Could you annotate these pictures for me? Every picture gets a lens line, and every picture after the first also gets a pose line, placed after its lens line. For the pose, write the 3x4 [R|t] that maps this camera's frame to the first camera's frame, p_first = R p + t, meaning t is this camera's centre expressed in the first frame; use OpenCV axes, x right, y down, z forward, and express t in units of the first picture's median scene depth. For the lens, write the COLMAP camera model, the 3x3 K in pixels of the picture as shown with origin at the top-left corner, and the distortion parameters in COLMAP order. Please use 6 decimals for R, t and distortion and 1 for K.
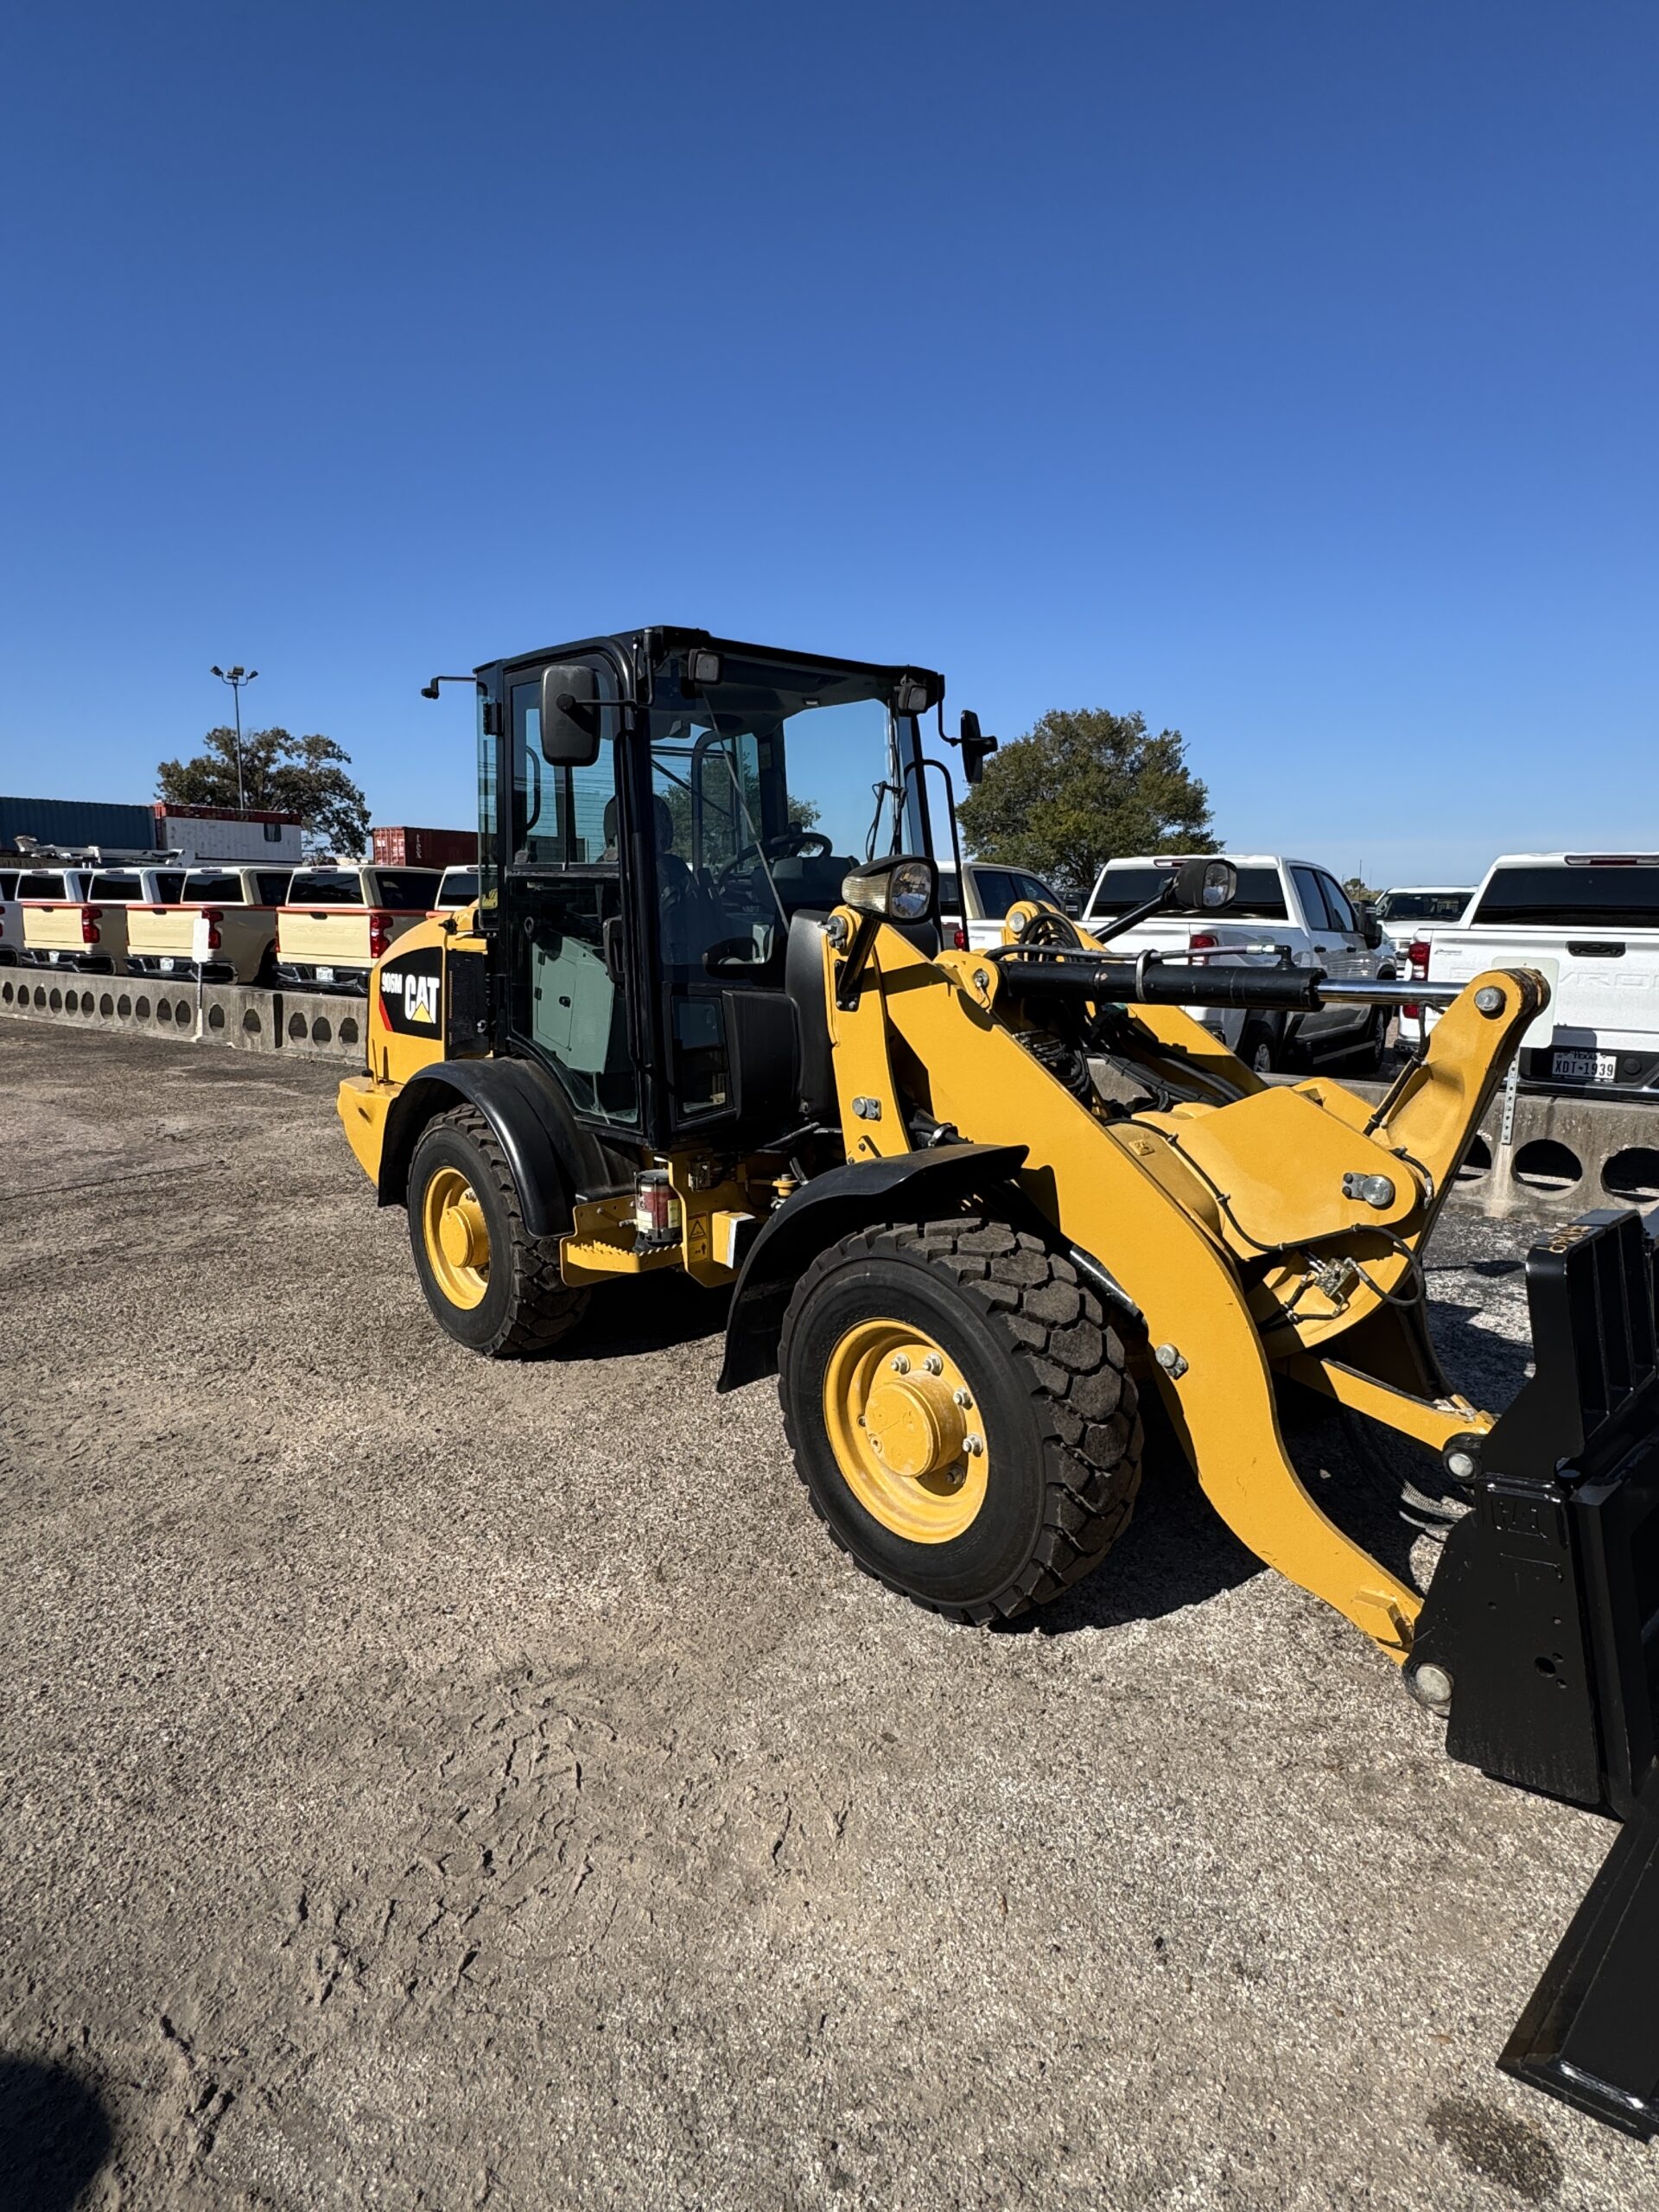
lens RADIAL K [[1340.3, 0, 804.2], [0, 1340.3, 1101.1], [0, 0, 1]] dist [0.000586, -0.001292]
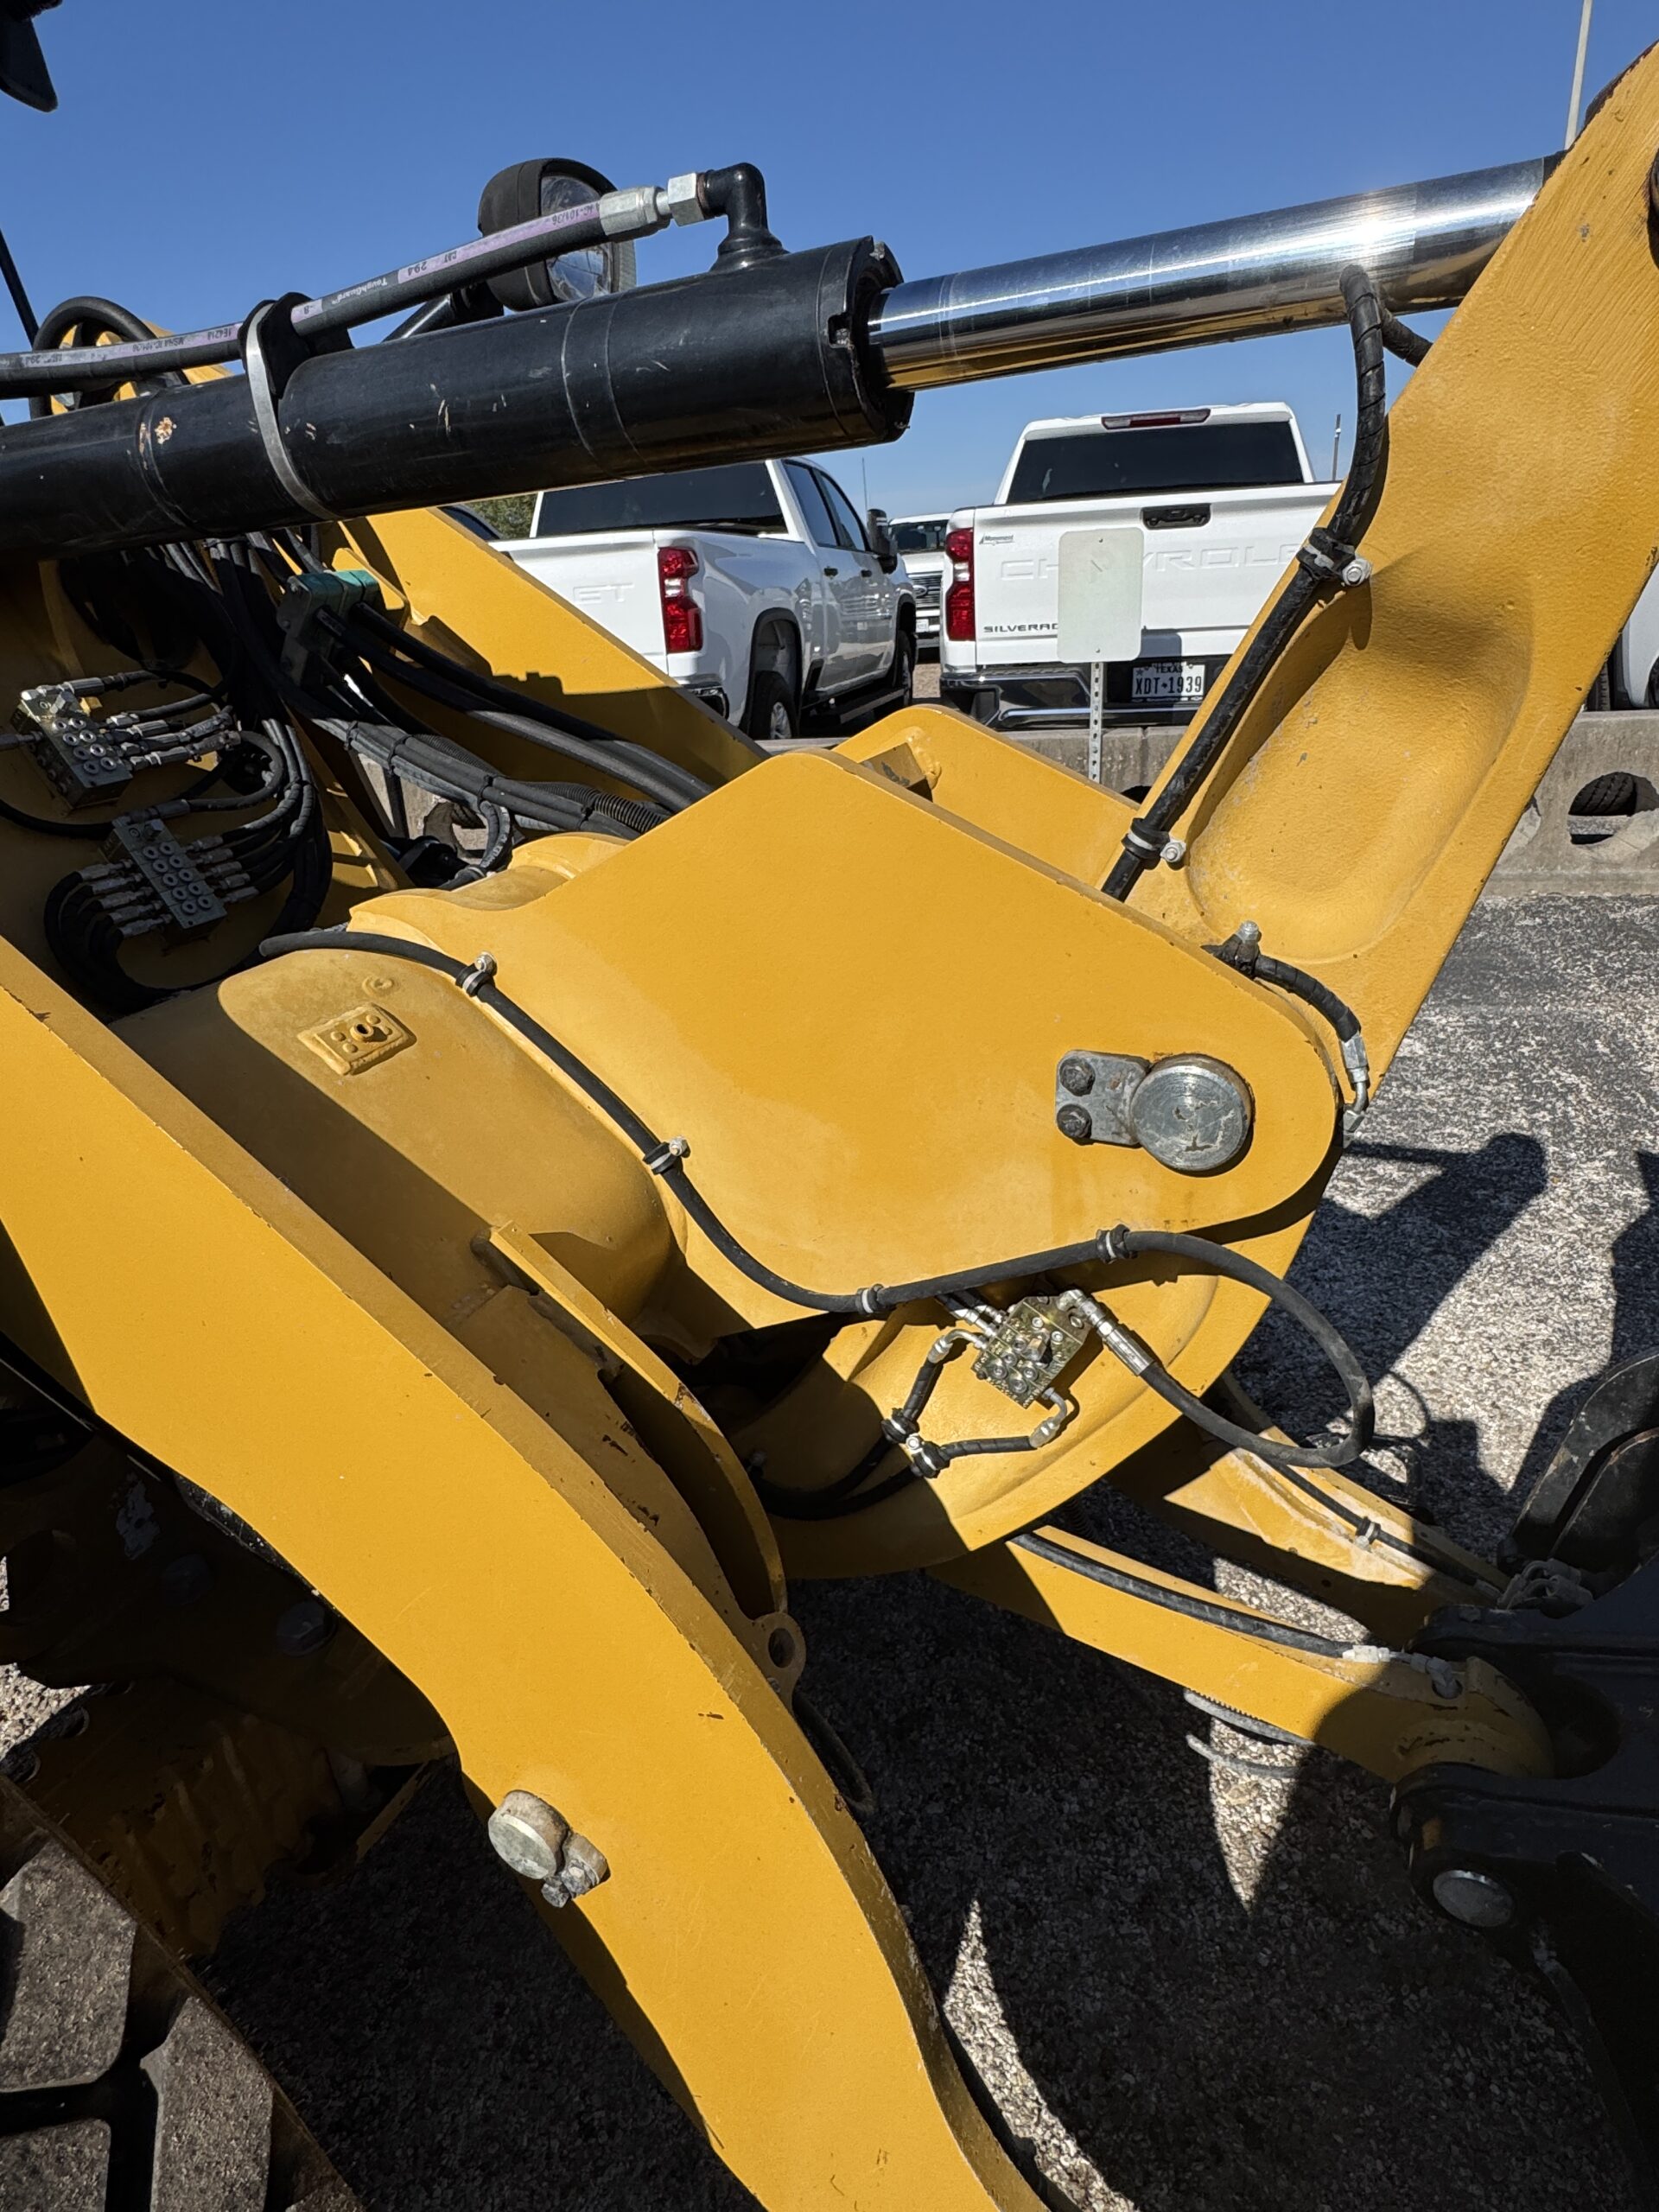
lens RADIAL K [[1241.6, 0, 832.1], [0, 1241.6, 1099.7], [0, 0, 1]] dist [0.000935, -0.002121]
pose [[0.928872, -0.205341, 0.308273, 0.124614], [0.126883, 0.958310, 0.256013, -0.003143], [-0.347991, -0.198689, 0.916201, 0.346774]]
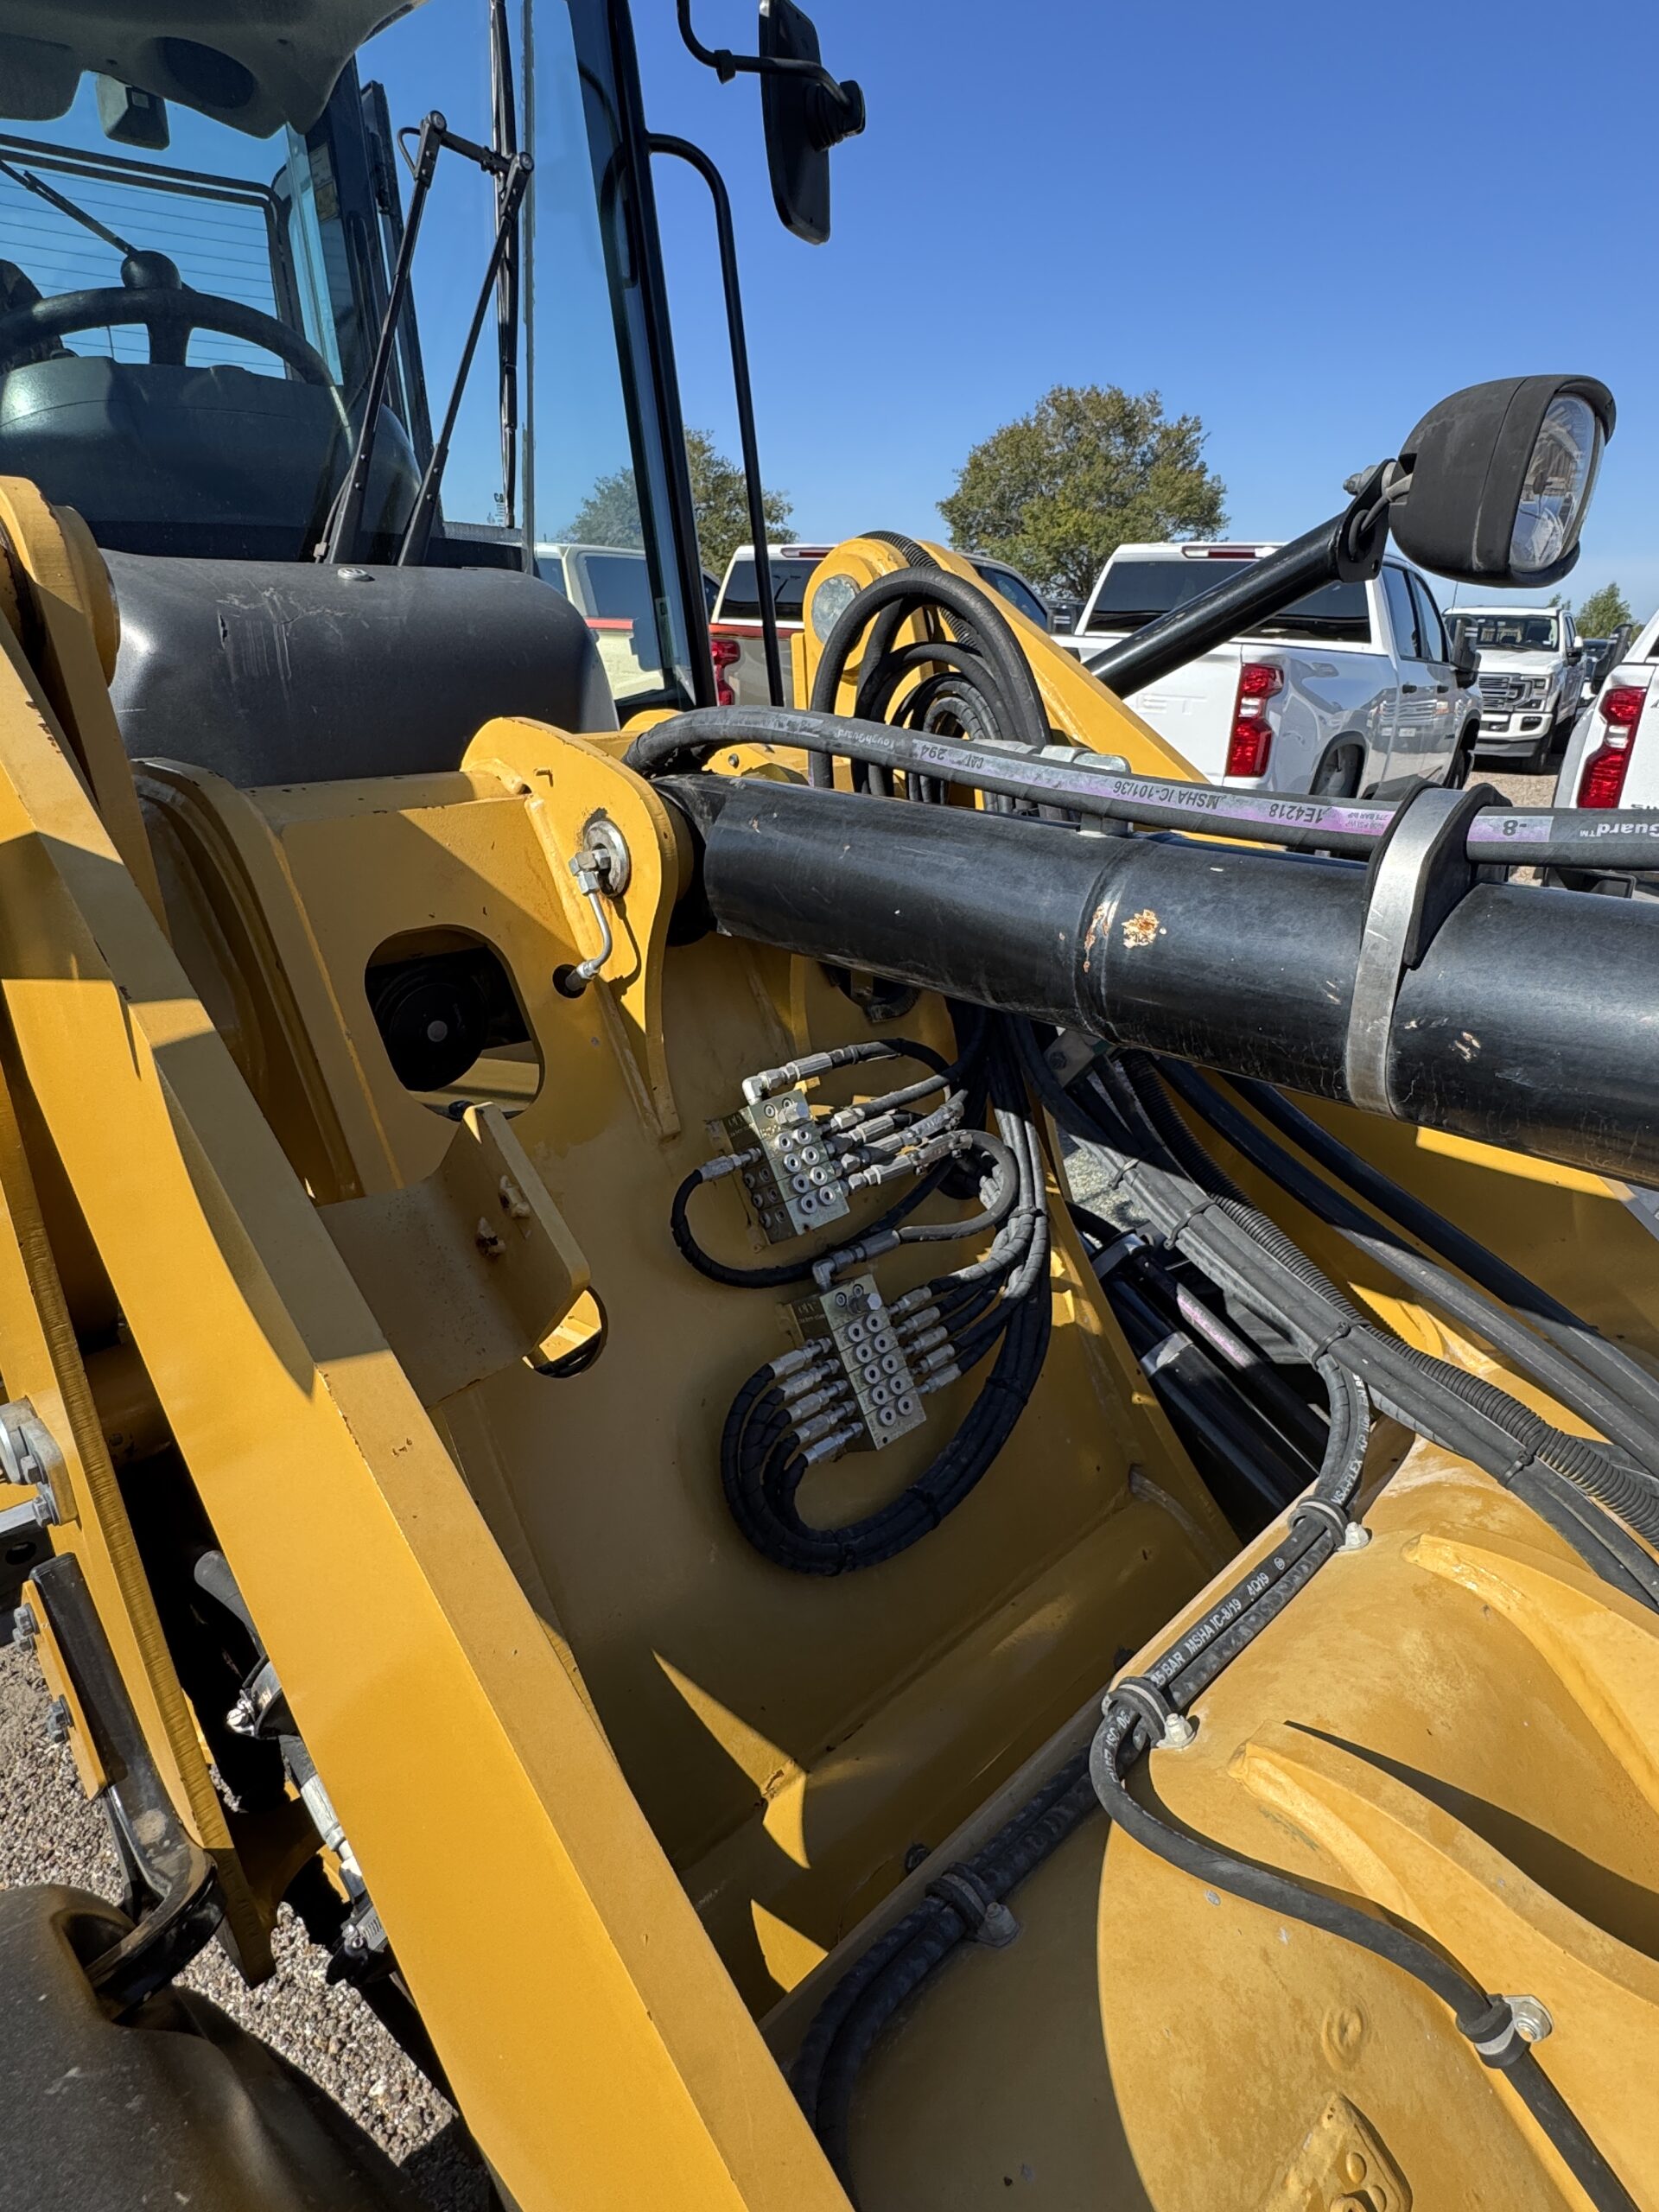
lens RADIAL K [[1223.4, 0, 828.4], [0, 1223.4, 1083.4], [0, 0, 1]] dist [-0.000514, -0.001255]
pose [[0.999659, 0.016155, 0.020494, 0.090861], [-0.020195, 0.976297, 0.215489, -0.055560], [-0.016527, -0.215829, 0.976291, 0.430071]]
